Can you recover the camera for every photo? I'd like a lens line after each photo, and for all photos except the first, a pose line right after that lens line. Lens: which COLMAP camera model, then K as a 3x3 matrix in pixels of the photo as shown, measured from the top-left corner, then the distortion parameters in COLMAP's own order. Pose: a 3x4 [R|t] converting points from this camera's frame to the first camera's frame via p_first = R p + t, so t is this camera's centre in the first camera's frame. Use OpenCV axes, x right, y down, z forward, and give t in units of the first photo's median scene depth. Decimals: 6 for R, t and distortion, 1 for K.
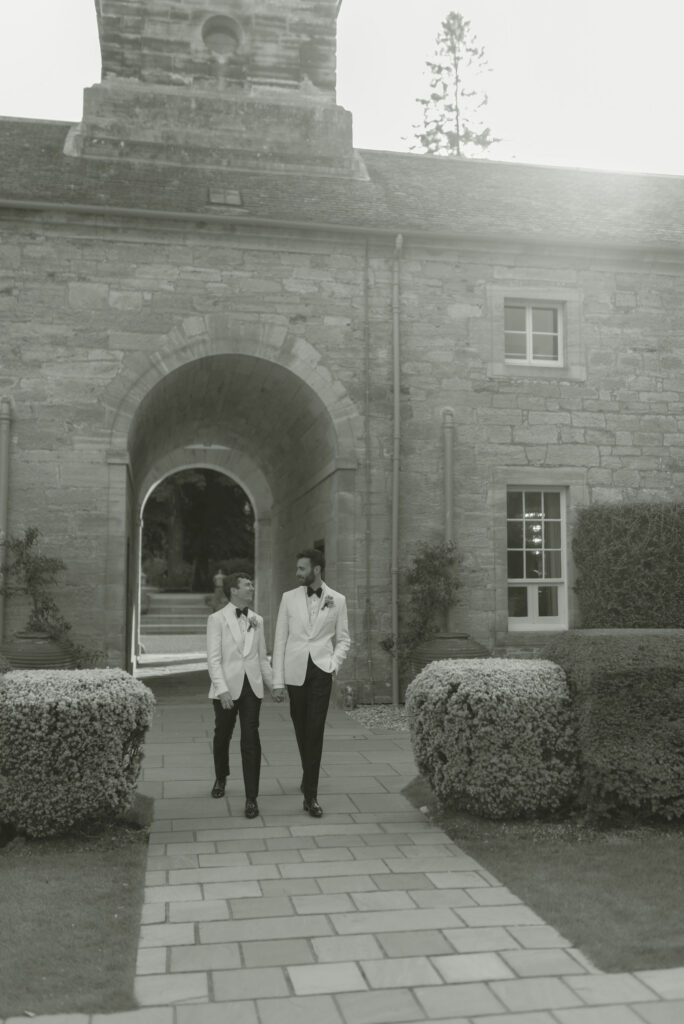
lens RADIAL K [[995.2, 0, 342.0], [0, 995.2, 512.0], [0, 0, 1]] dist [-0.003305, -0.006088]
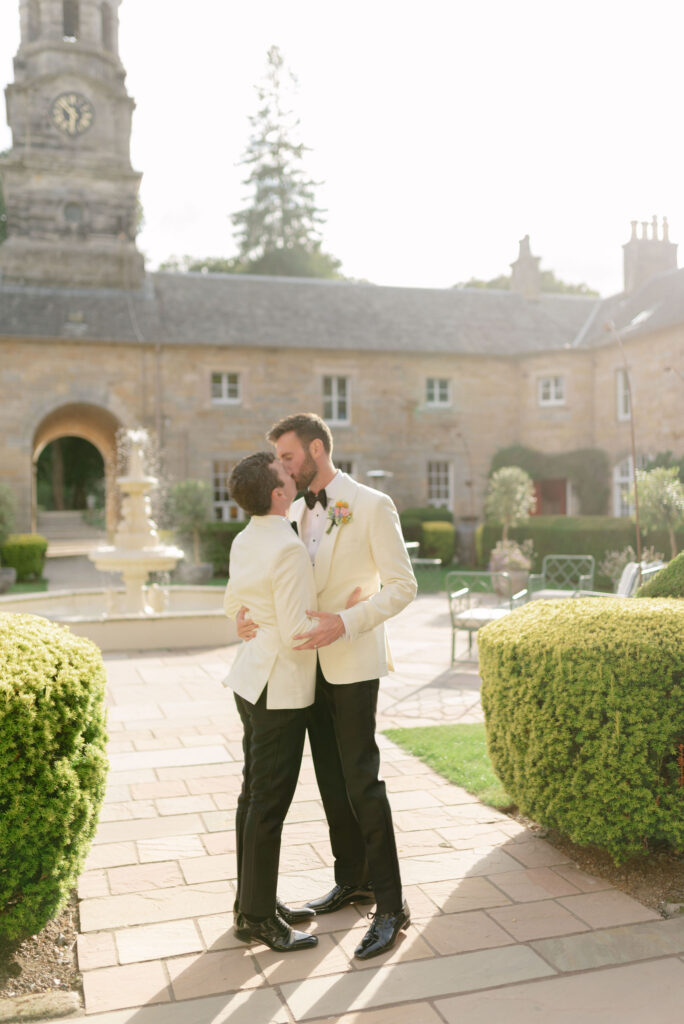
lens RADIAL K [[984.3, 0, 342.1], [0, 984.3, 489.0], [0, 0, 1]] dist [0.006001, 0.007573]
pose [[0.993377, -0.014315, 0.114004, 0.167500], [0.007194, 0.998011, 0.062629, -0.079308], [-0.114674, -0.061394, 0.991504, -0.959251]]
